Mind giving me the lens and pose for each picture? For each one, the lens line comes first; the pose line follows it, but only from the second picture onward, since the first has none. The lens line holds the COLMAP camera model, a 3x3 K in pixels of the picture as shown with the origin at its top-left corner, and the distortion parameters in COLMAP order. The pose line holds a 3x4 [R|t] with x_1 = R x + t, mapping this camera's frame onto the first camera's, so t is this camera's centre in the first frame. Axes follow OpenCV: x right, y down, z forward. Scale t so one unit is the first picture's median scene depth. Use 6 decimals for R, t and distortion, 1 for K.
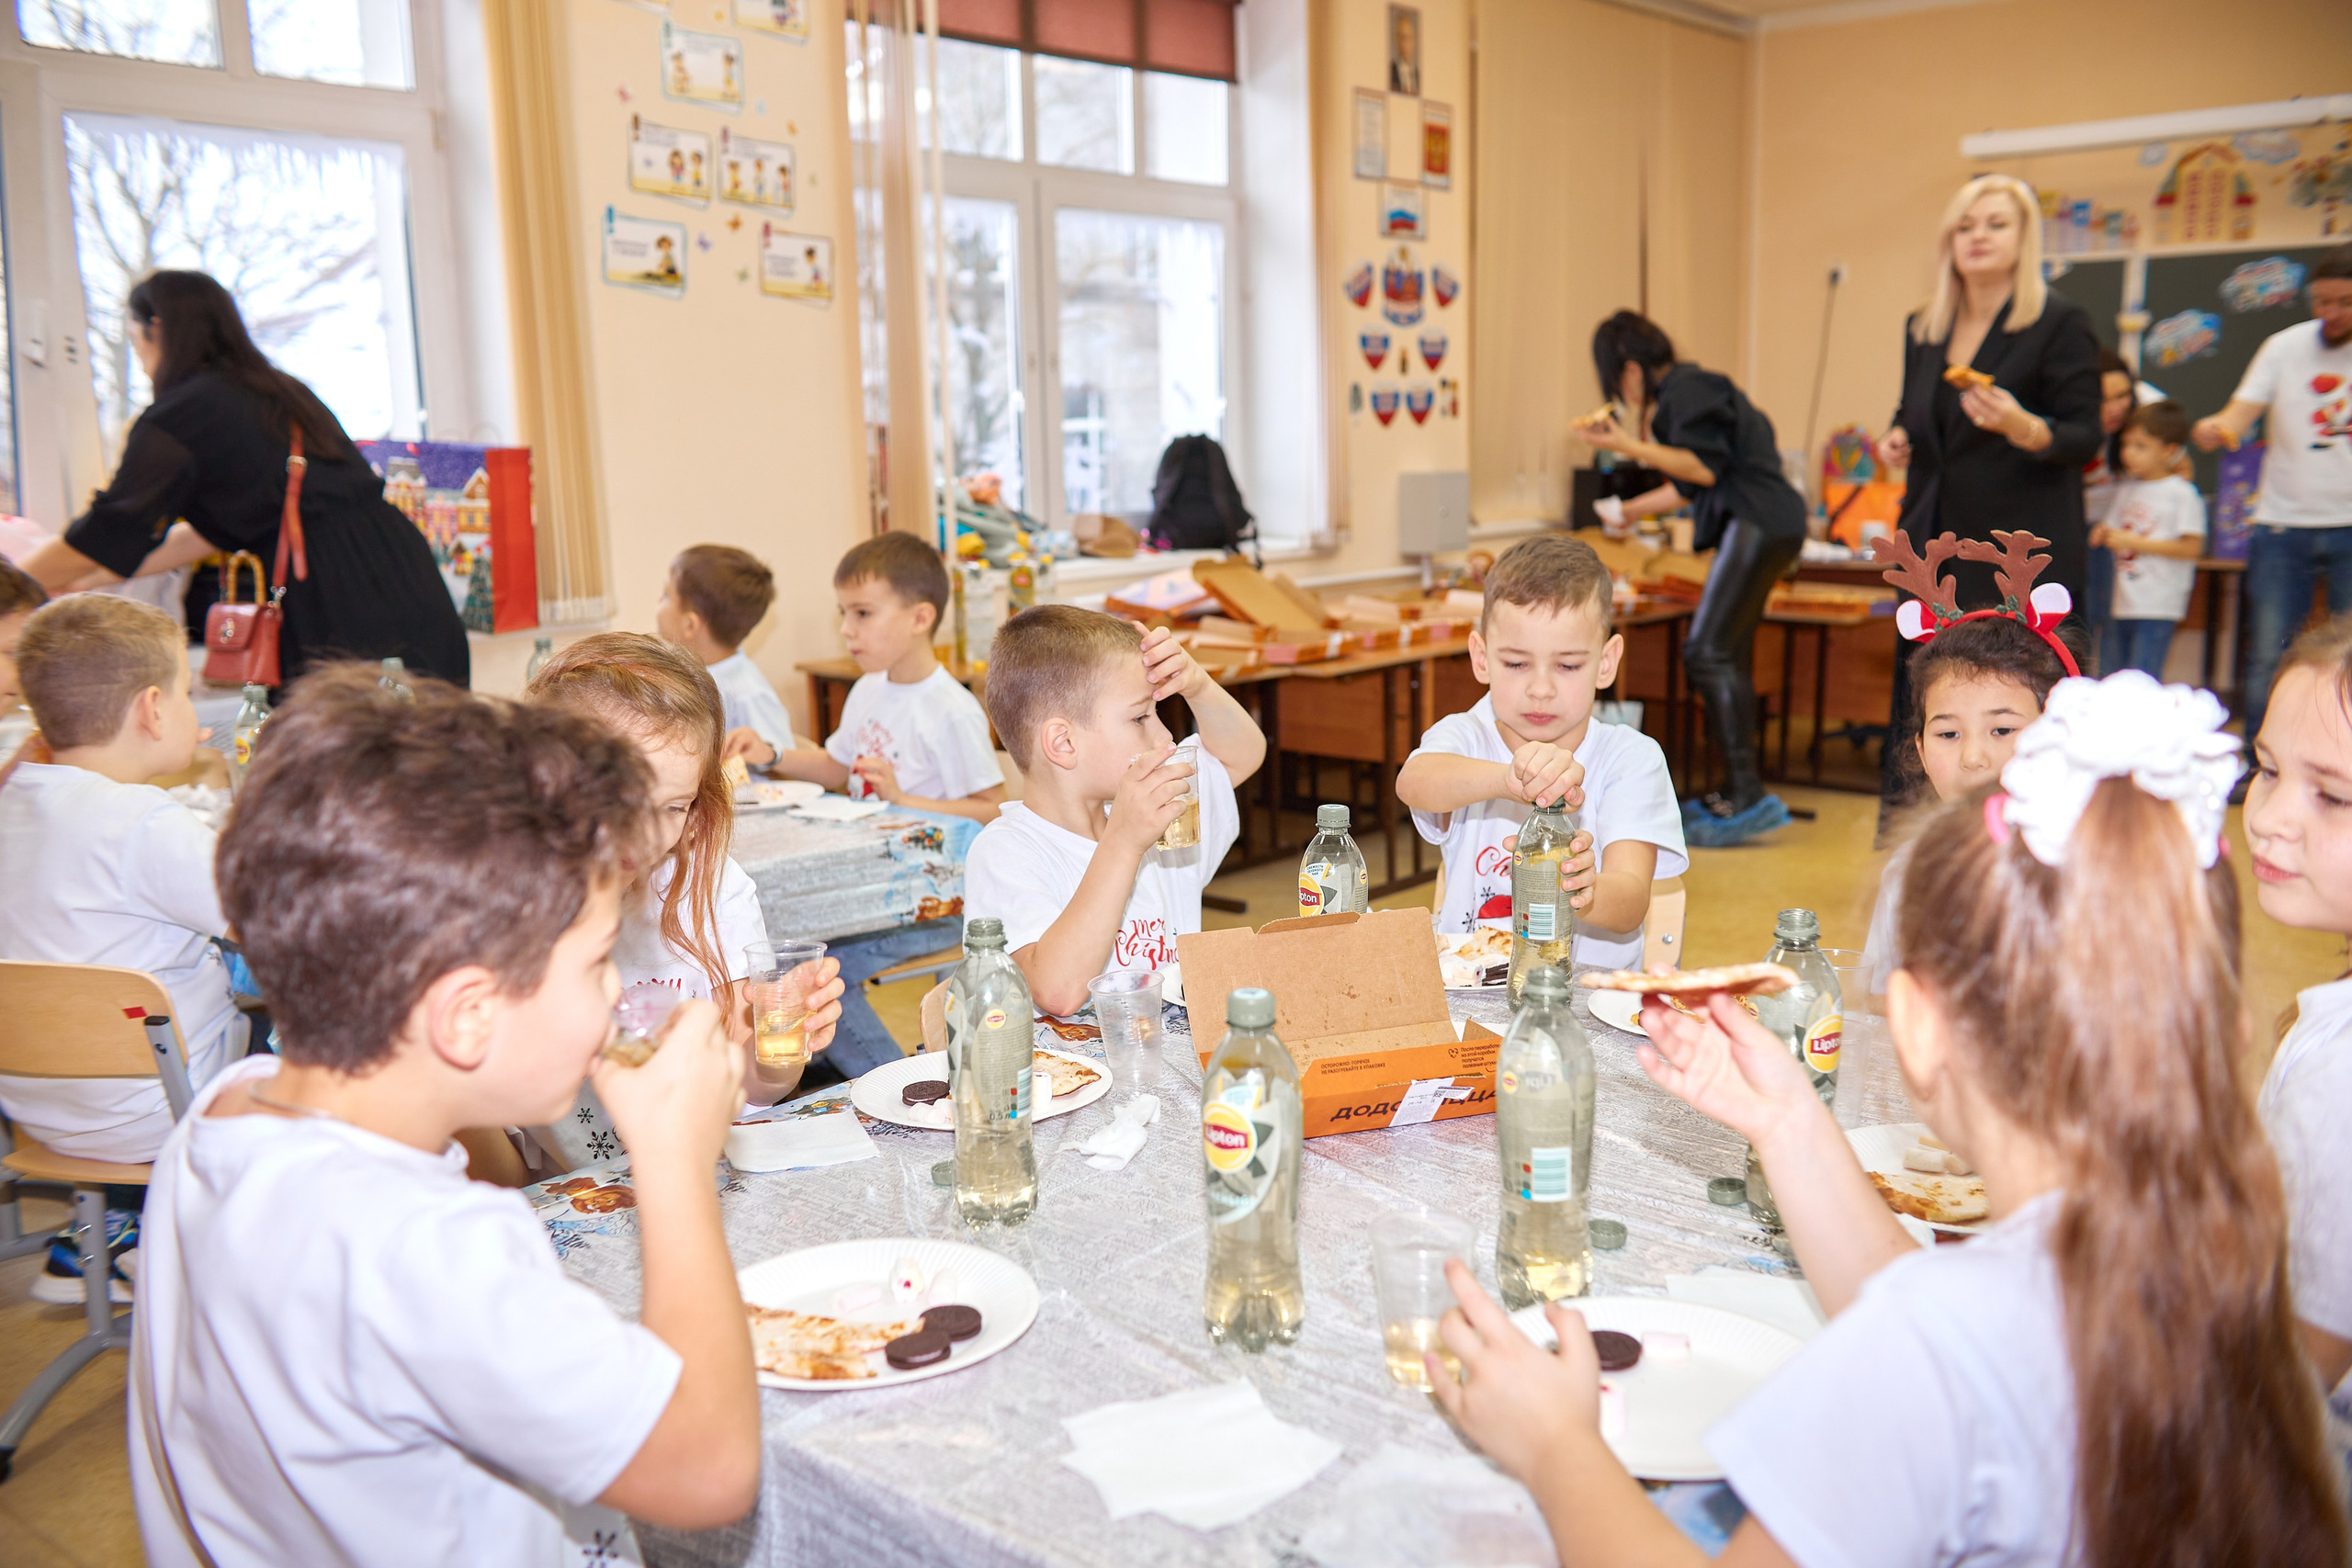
lens RADIAL K [[2057.9, 0, 1186.3], [0, 2057.9, 810.5], [0, 0, 1]] dist [-0.013362, 0.031759]
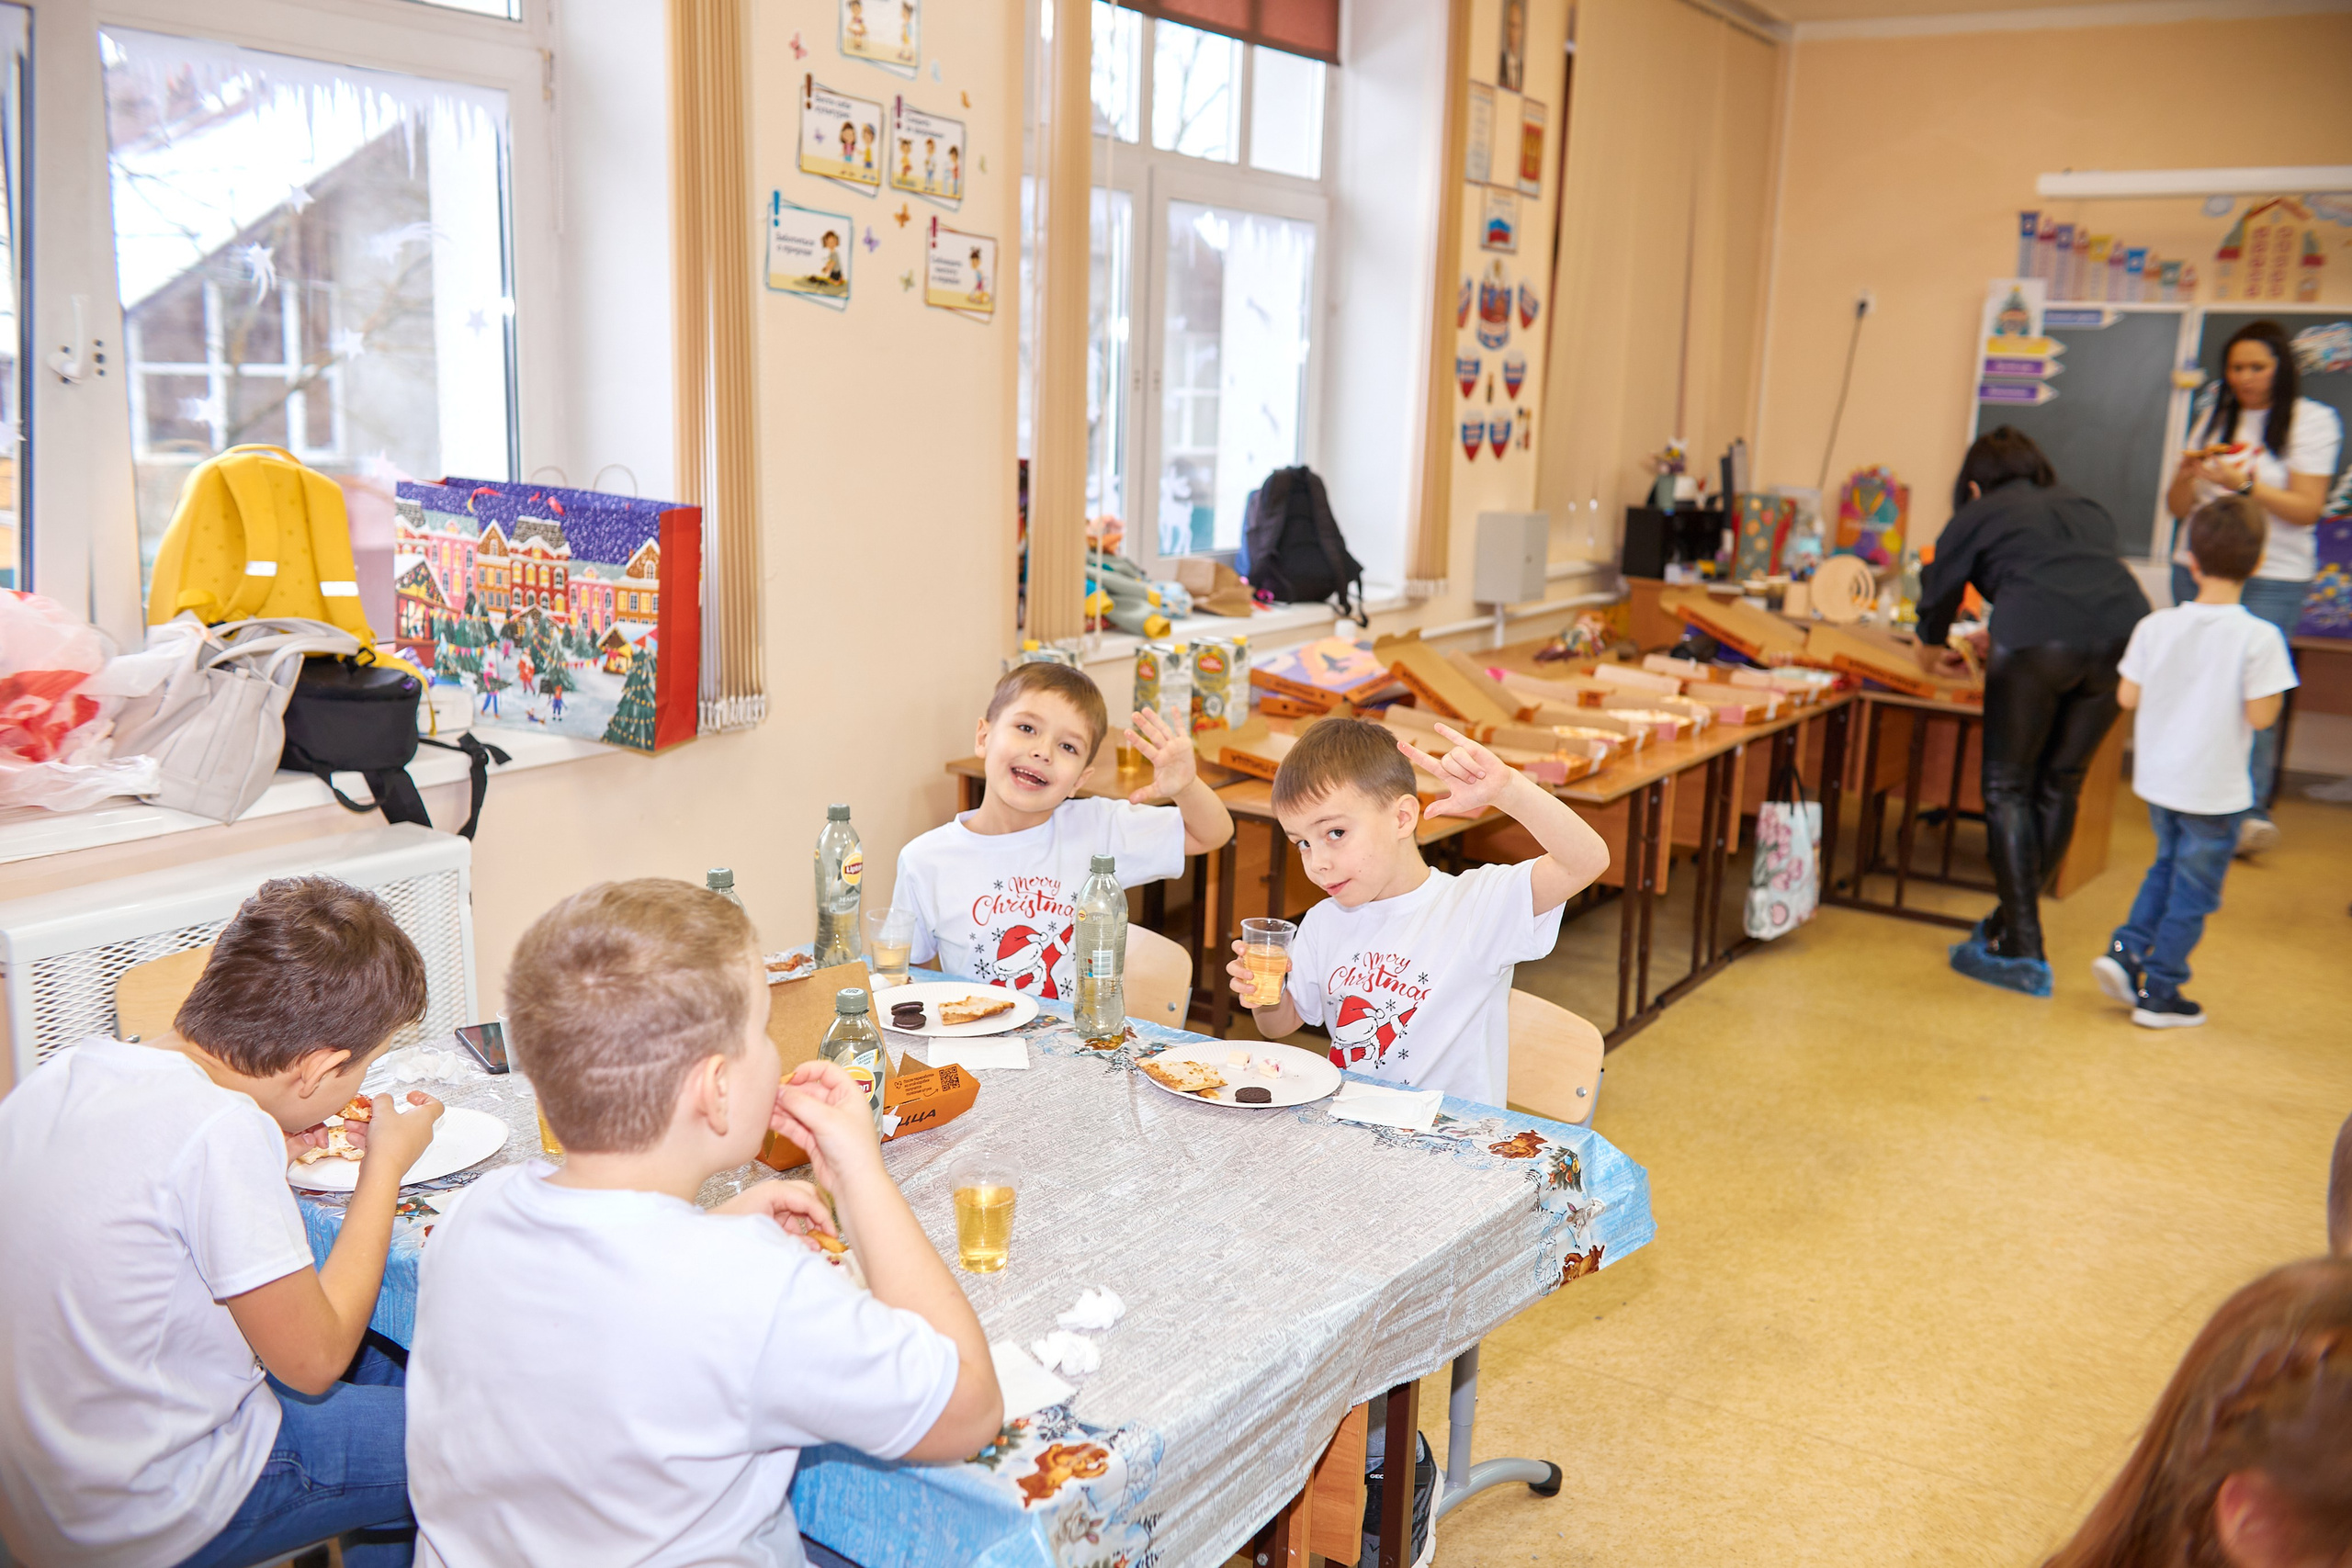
lens RADIAL K [[2057.9, 0, 1171.3], [0, 2057.9, 783.4], [0, 0, 1]] dist [-0.013362, 0.031759]
pose [[0.988451, 0.023875, 0.149645, -0.175640], [-0.026252, 0.999558, 0.013927, -0.060448], [-0.149247, -0.017695, 0.988642, 0.145465]]
